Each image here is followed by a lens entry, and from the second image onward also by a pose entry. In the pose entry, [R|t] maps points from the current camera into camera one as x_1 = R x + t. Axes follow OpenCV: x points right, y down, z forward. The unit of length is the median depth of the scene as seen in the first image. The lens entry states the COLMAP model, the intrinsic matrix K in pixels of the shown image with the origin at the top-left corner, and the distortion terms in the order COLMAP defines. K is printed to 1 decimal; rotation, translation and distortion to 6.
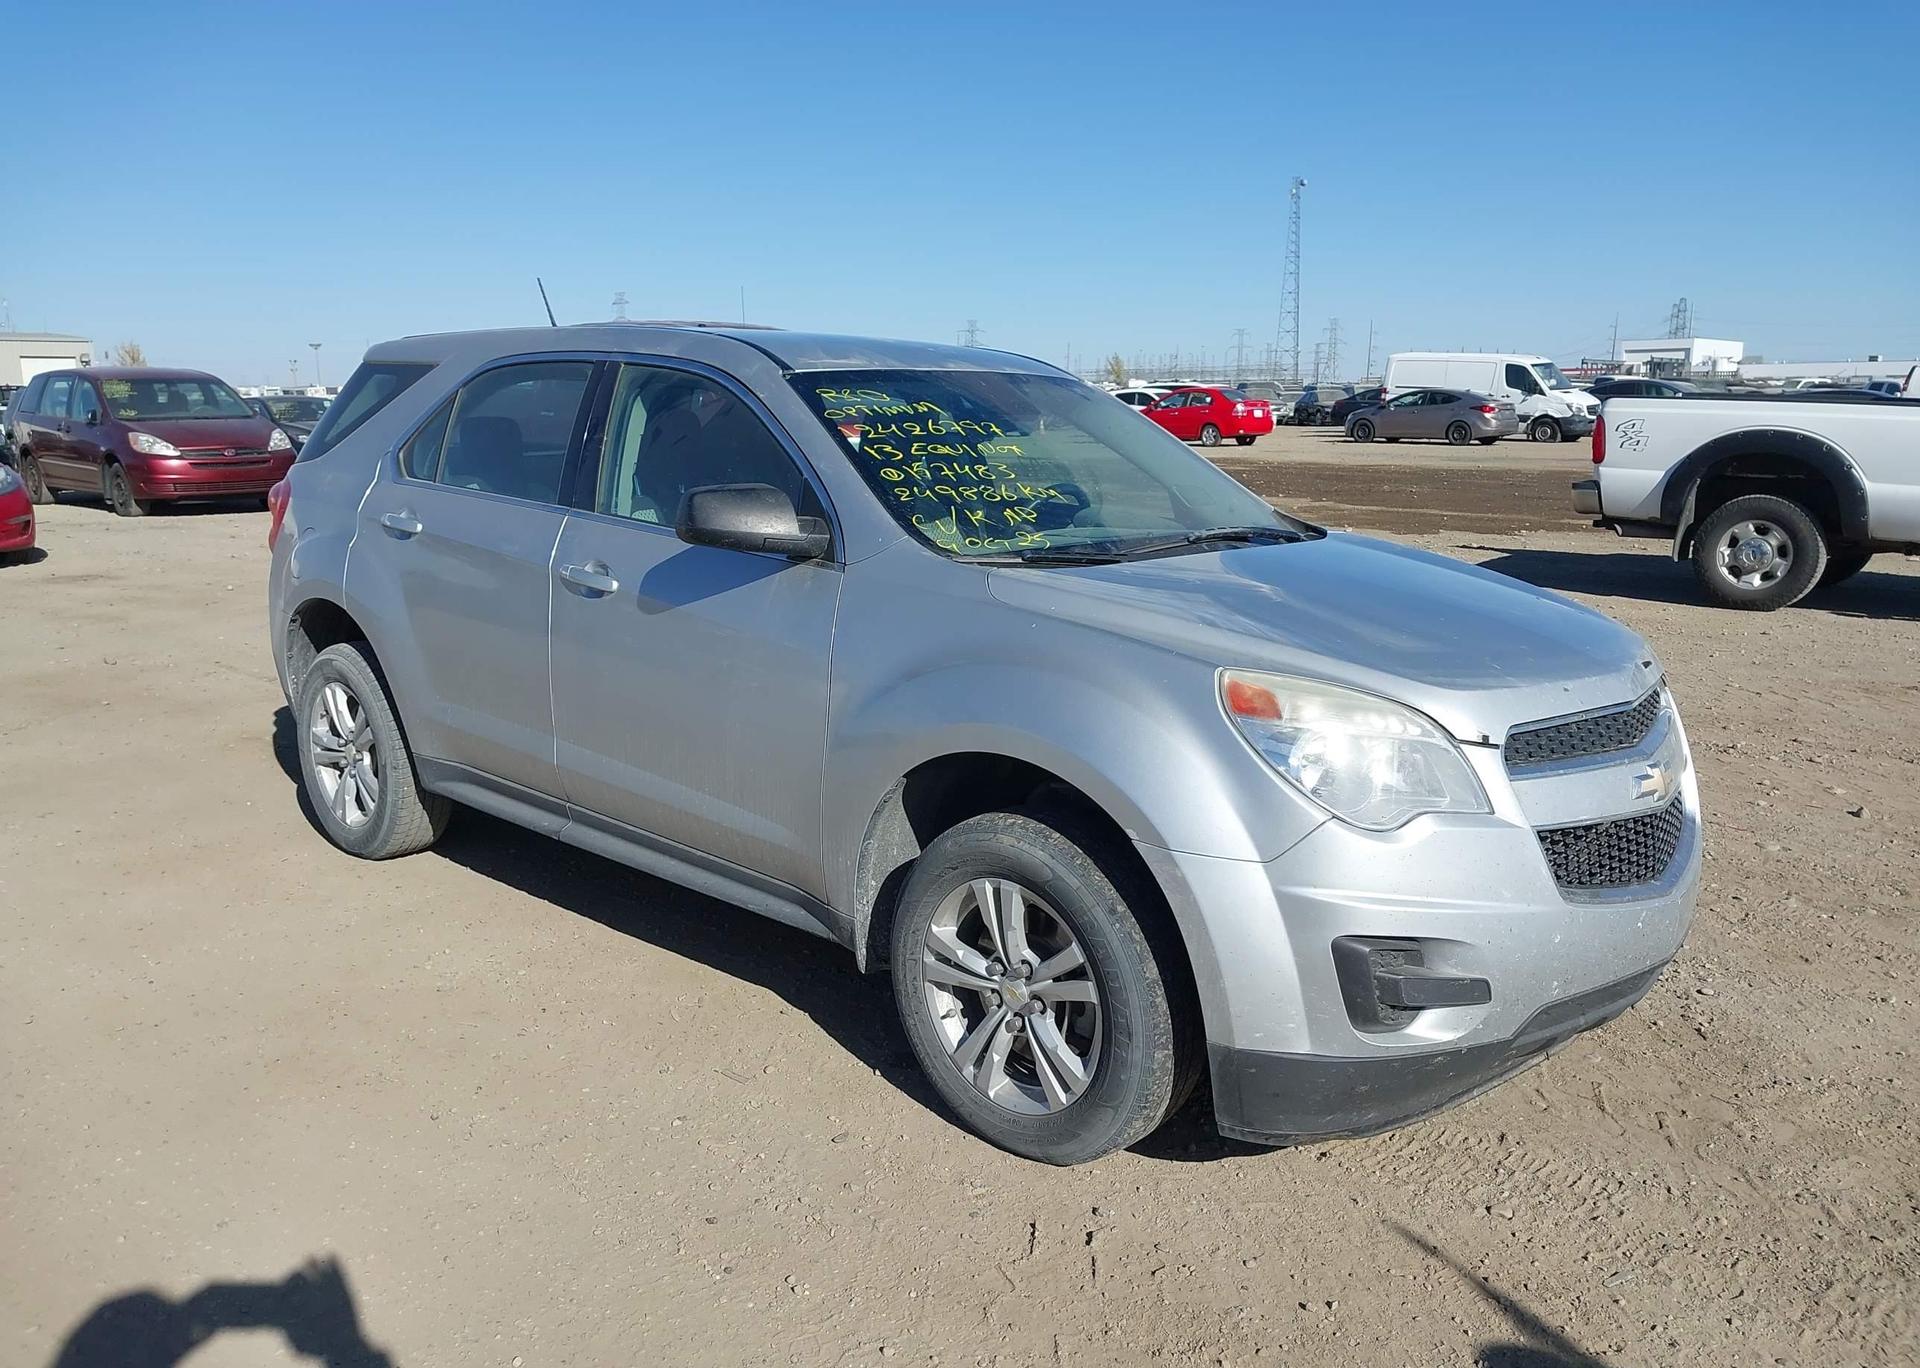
lens RADIAL K [[1501.8, 0, 969.3], [0, 1501.8, 680.1], [0, 0, 1]] dist [0.064426, -0.112449]
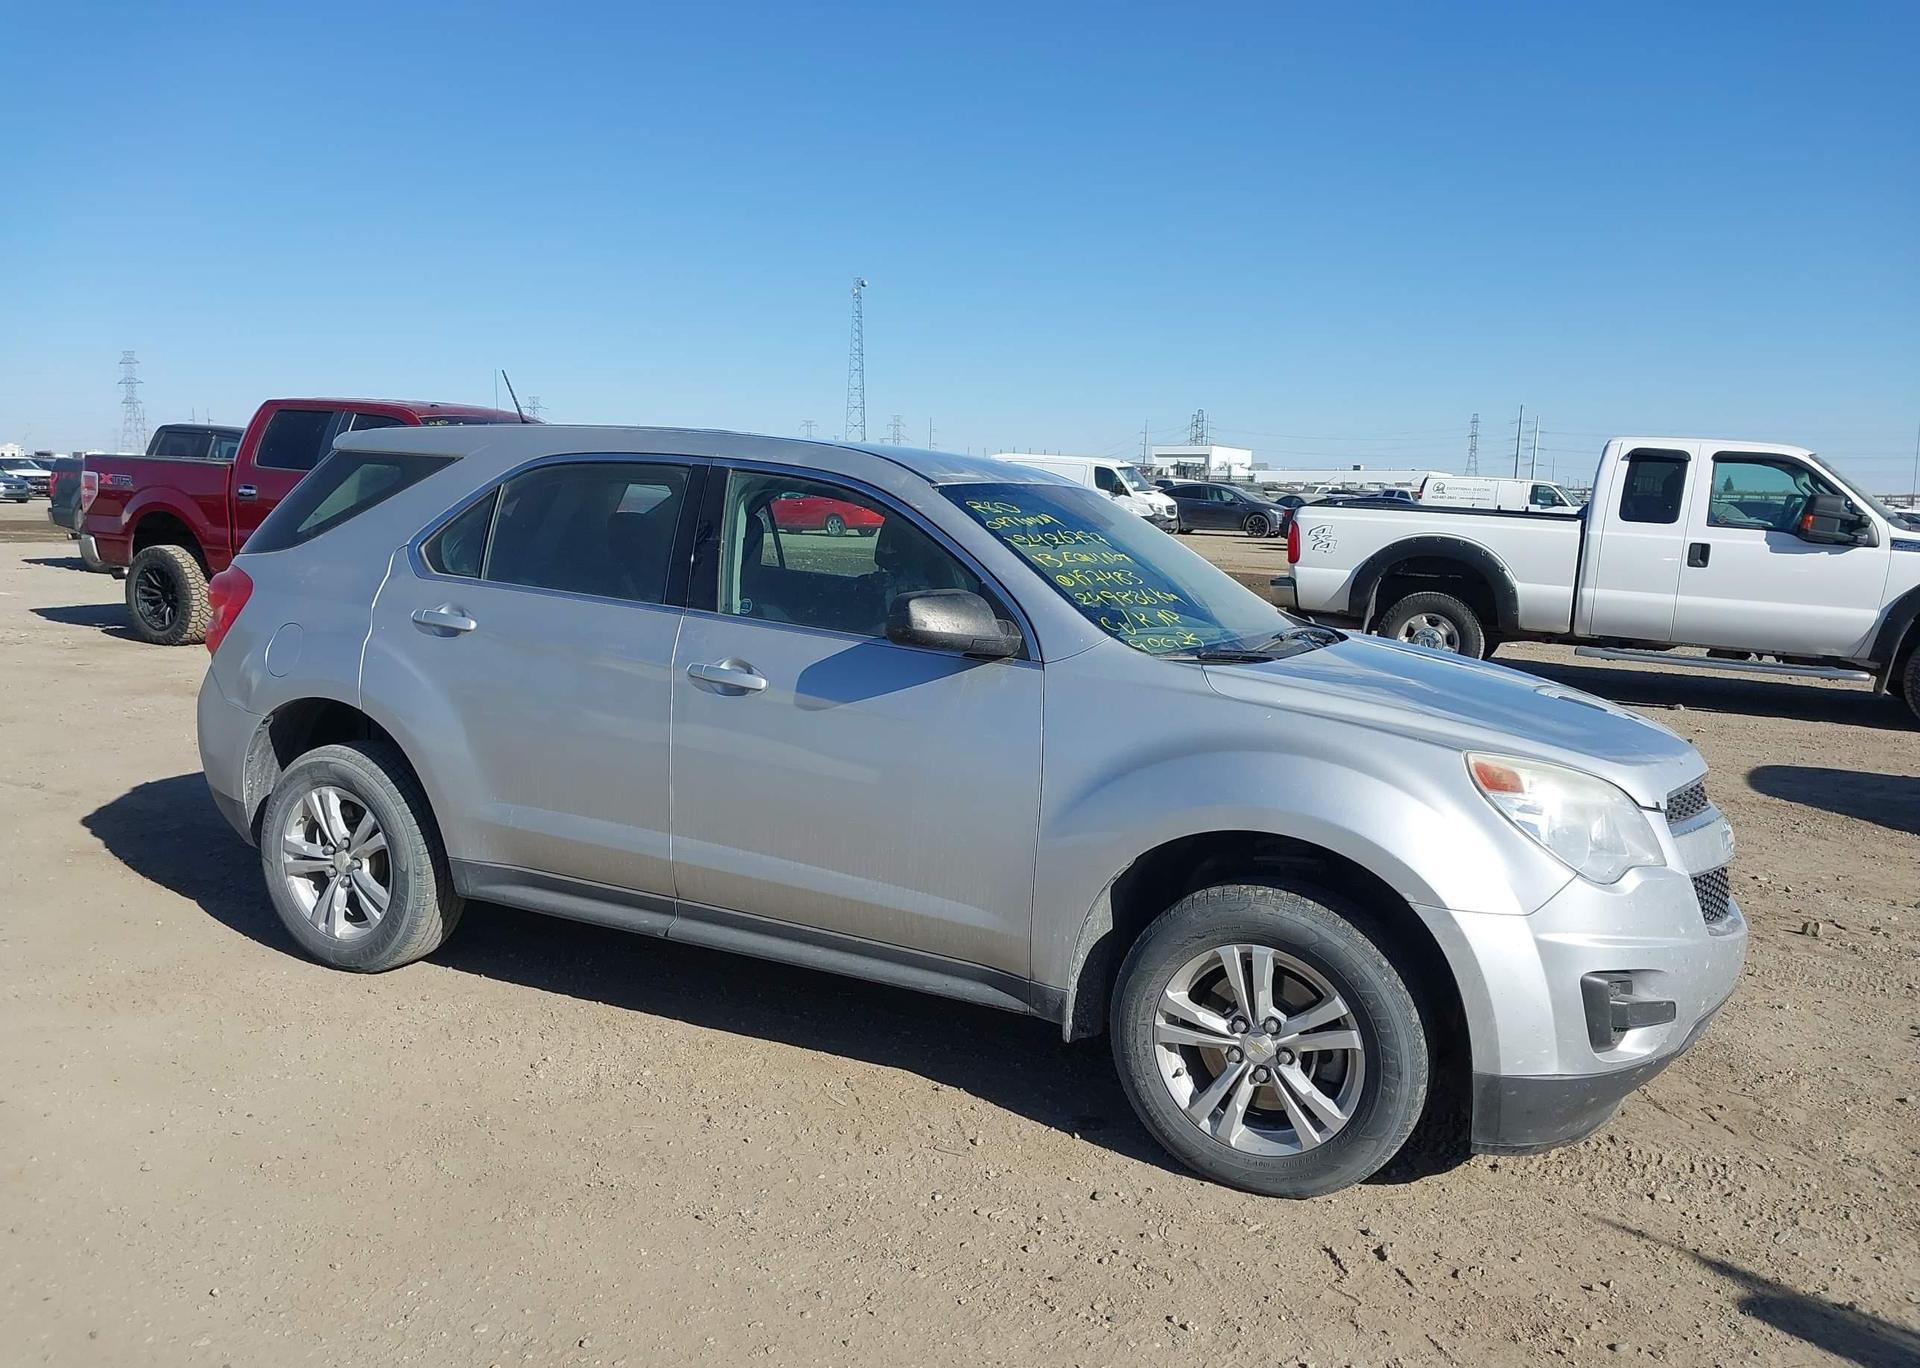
lens RADIAL K [[1489.5, 0, 953.3], [0, 1489.5, 682.3], [0, 0, 1]] dist [0.017766, -0.013050]
pose [[0.961801, -0.009871, 0.273571, -0.466288], [0.024449, 0.998453, -0.049931, -0.011671], [-0.272656, 0.054712, 0.960555, -0.013768]]
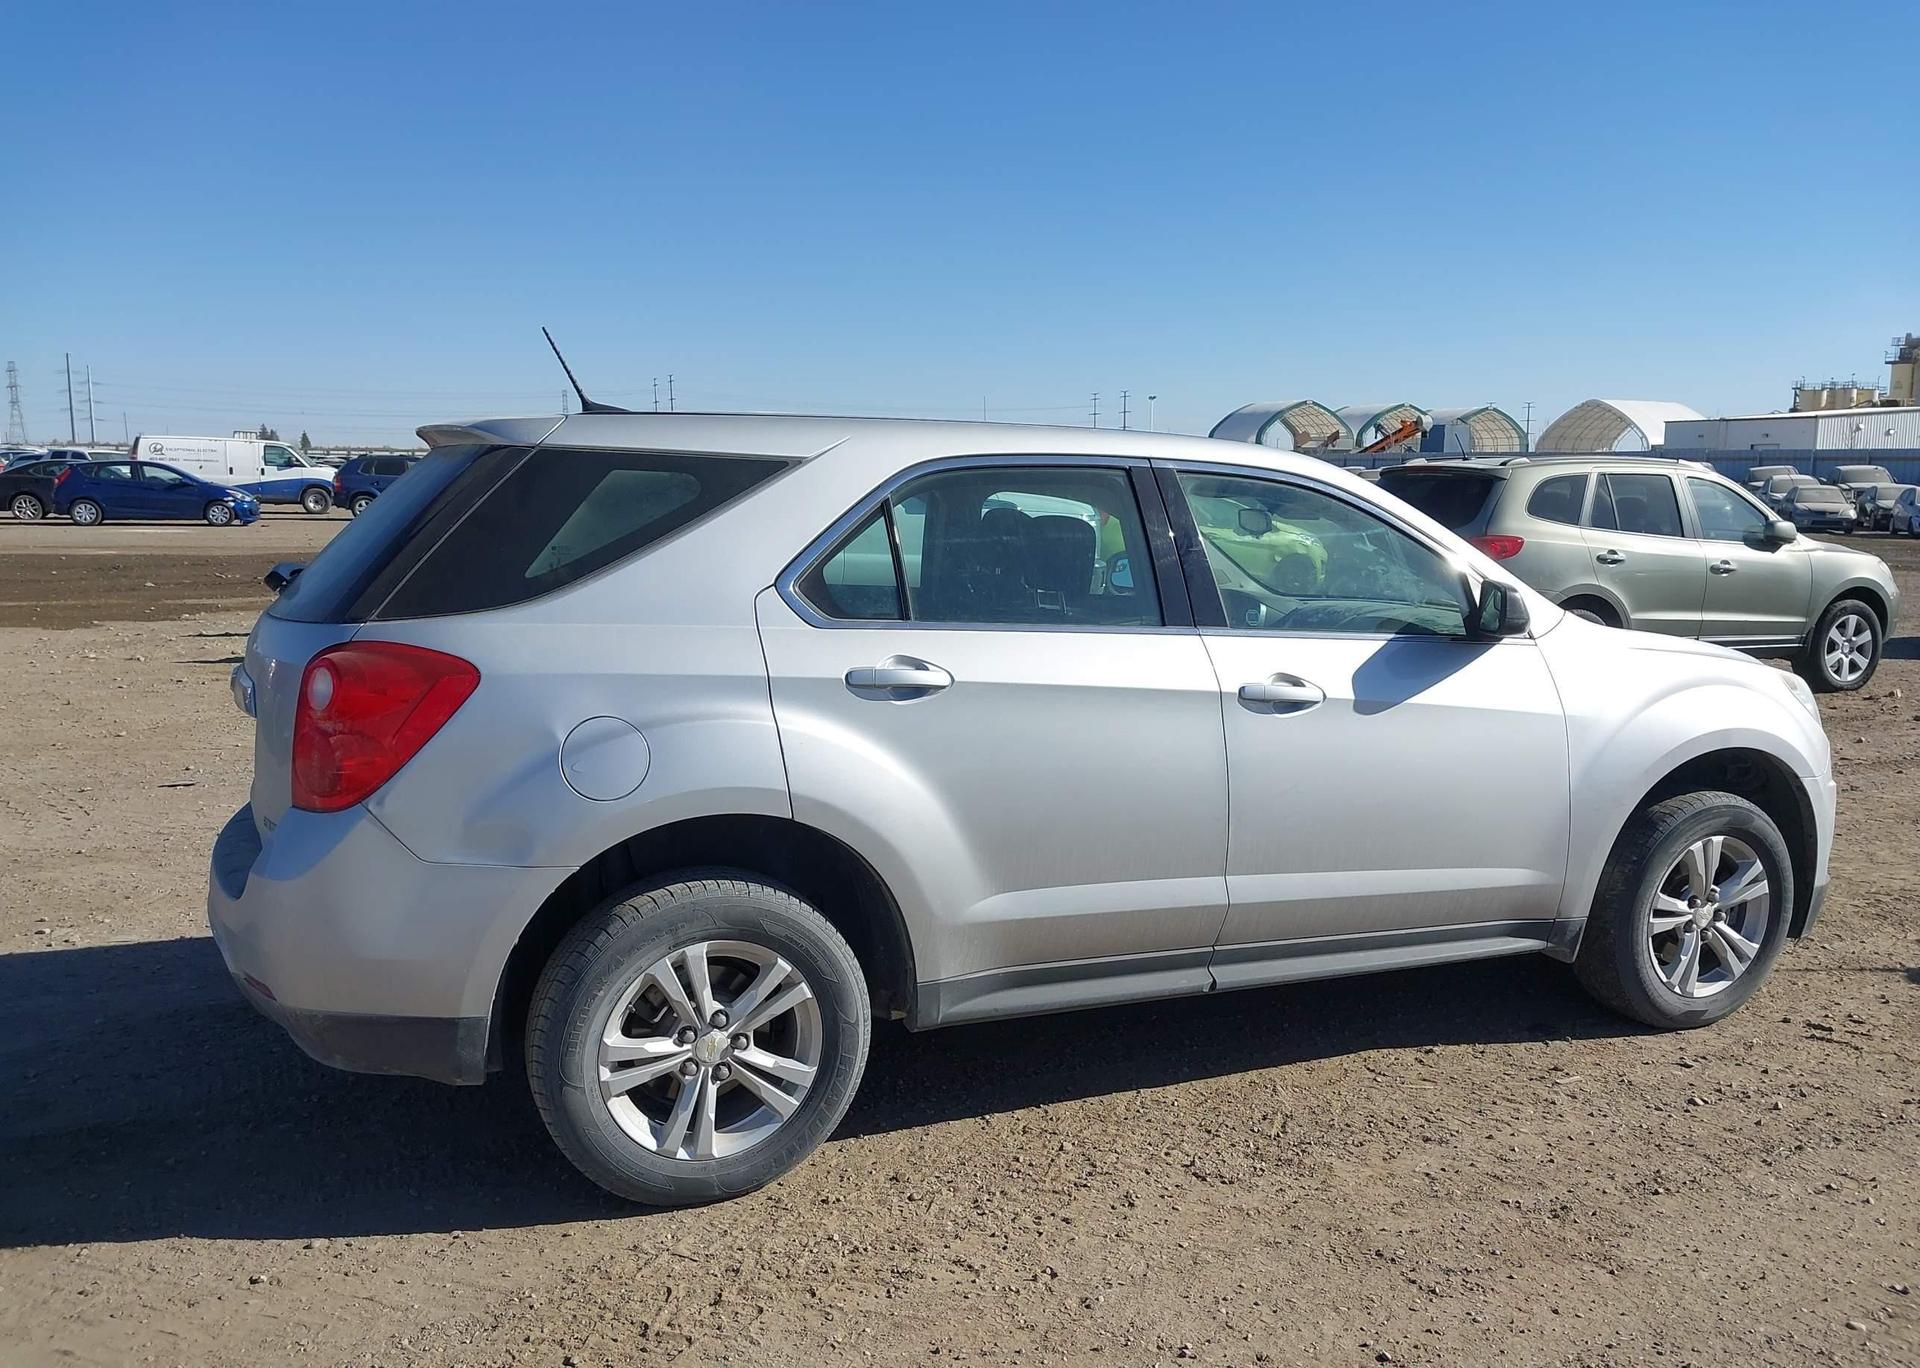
lens RADIAL K [[1489.5, 0, 953.3], [0, 1489.5, 682.3], [0, 0, 1]] dist [0.017766, -0.013050]
pose [[0.410109, -0.122942, 0.903712, -1.466992], [0.158304, 0.985428, 0.062220, -0.205568], [-0.898193, 0.117544, 0.423595, 0.970444]]
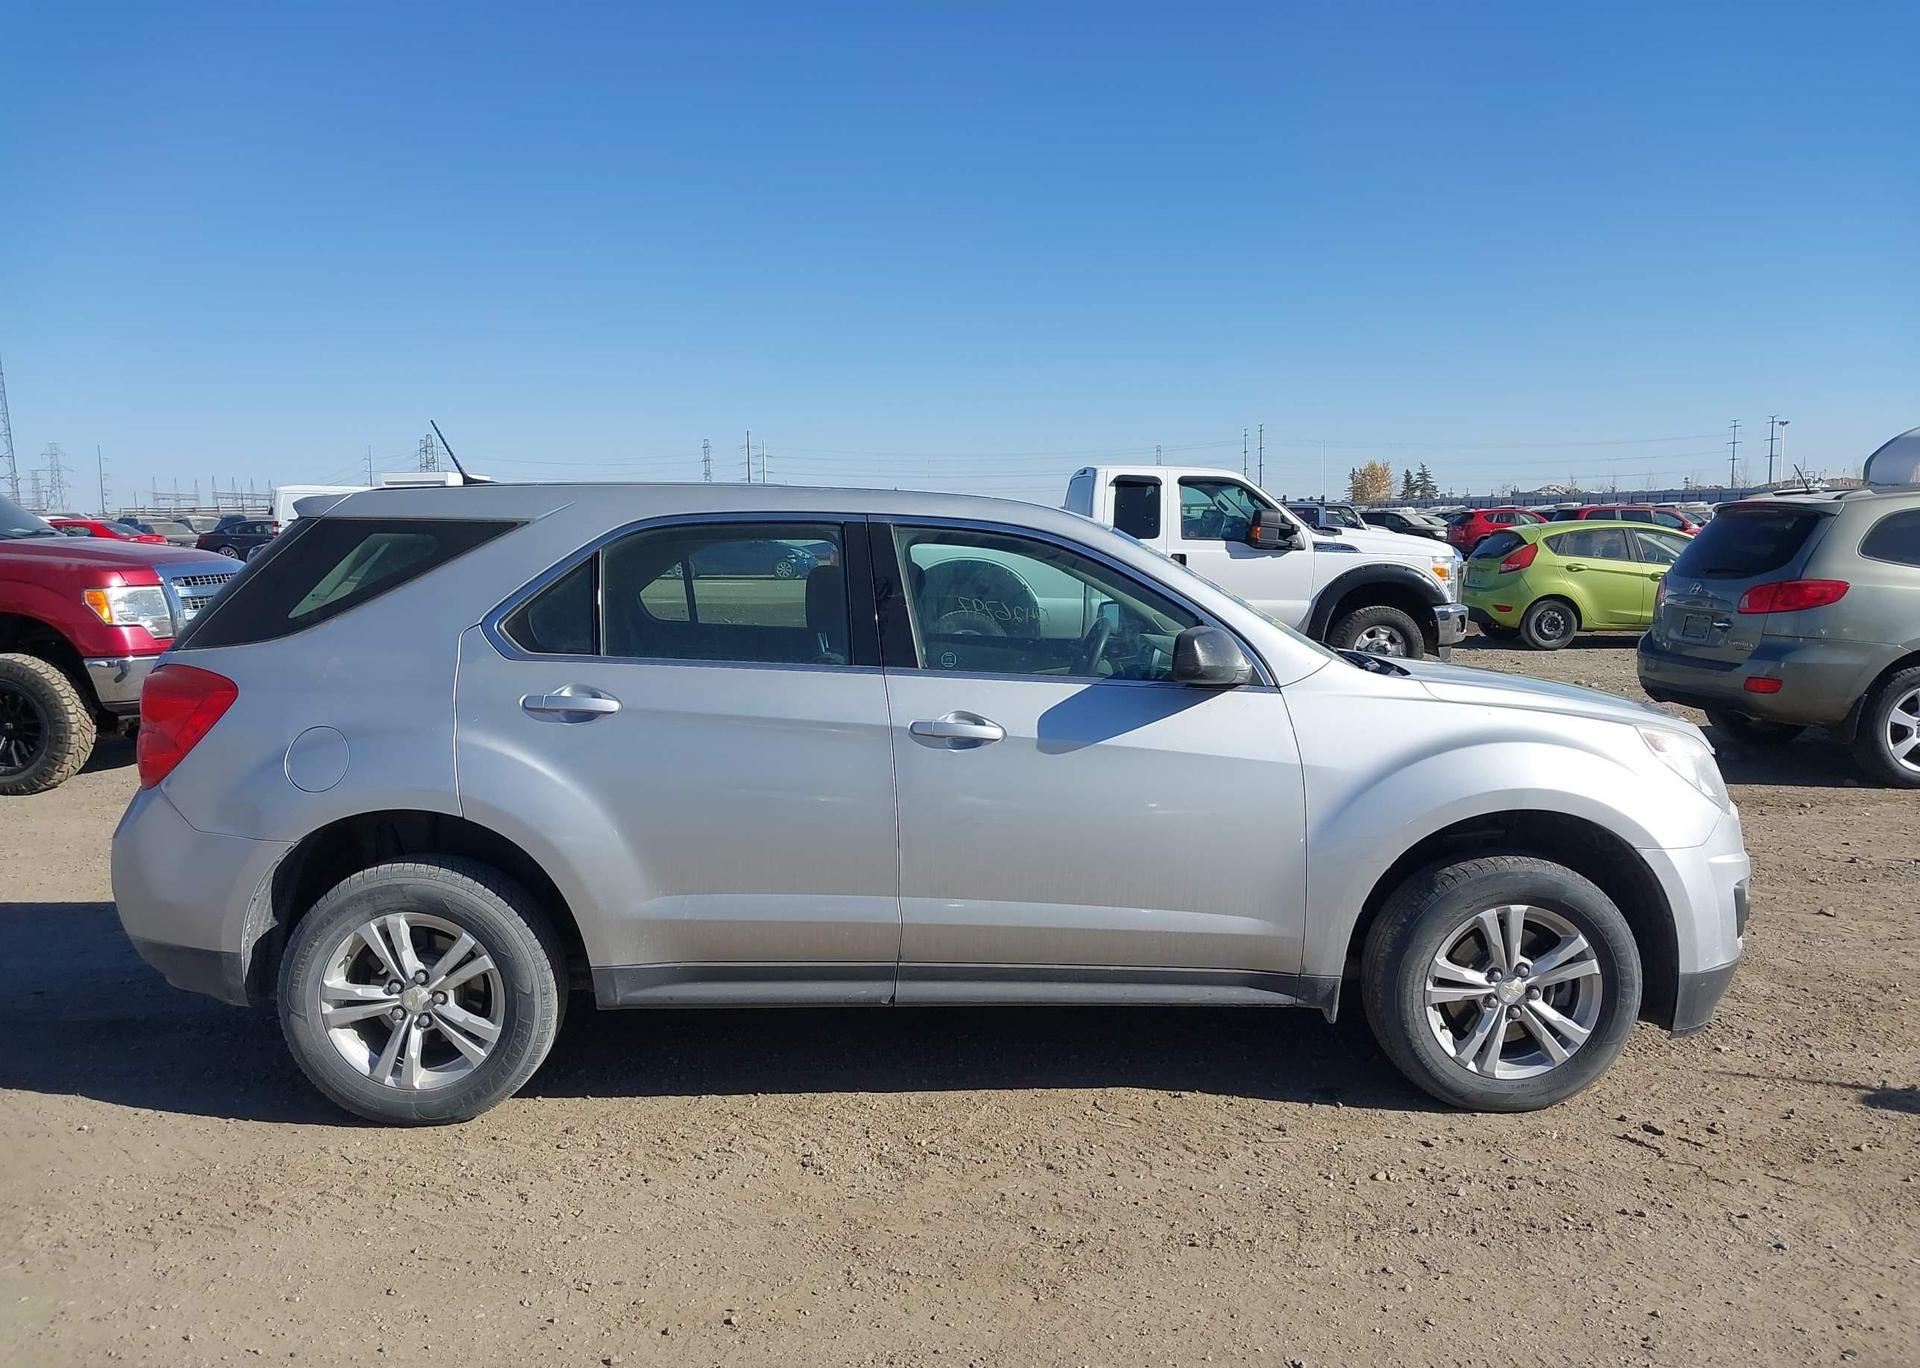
lens RADIAL K [[1489.5, 0, 953.3], [0, 1489.5, 682.3], [0, 0, 1]] dist [0.017766, -0.013050]
pose [[0.723761, -0.081770, 0.685188, -1.157507], [0.138780, 0.989914, -0.028457, -0.088378], [-0.675951, 0.115687, 0.727810, 0.326308]]
